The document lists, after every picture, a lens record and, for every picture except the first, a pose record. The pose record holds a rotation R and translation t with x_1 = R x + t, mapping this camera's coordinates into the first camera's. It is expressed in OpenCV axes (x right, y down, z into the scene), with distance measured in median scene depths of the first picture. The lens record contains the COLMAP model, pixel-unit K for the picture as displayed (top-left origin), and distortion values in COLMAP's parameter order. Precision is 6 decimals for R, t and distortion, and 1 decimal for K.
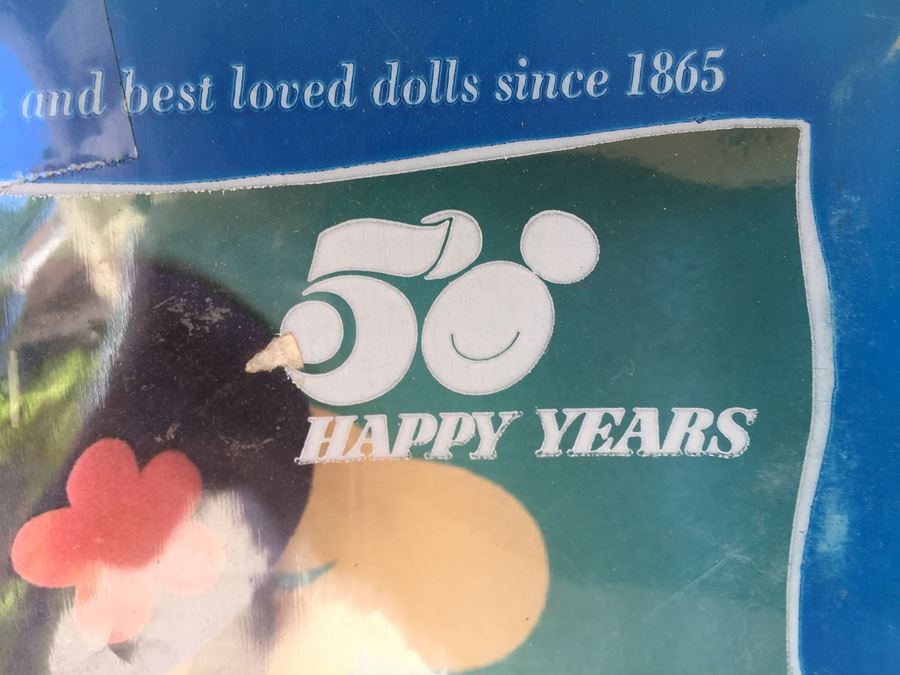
lens RADIAL K [[771.3, 0, 444.6], [0, 771.3, 338.0], [0, 0, 1]] dist [0.050854, -0.116702]
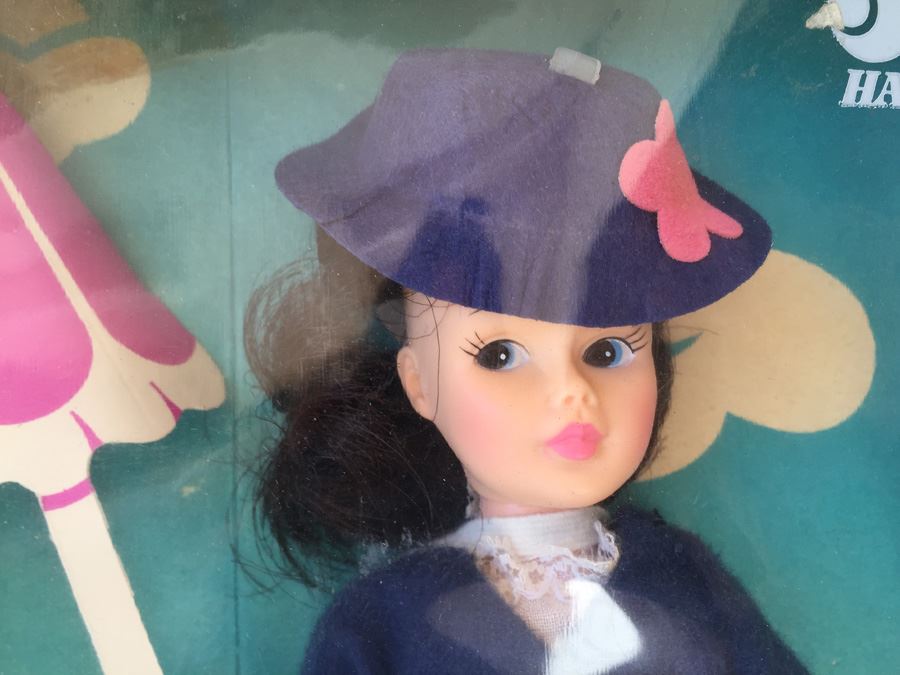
lens RADIAL K [[771.3, 0, 444.6], [0, 771.3, 338.0], [0, 0, 1]] dist [0.050854, -0.116702]
pose [[0.991801, 0.000503, 0.127790, -1.001139], [0.022704, 0.983390, -0.180081, 0.754487], [-0.125758, 0.181505, 0.975316, -0.063498]]
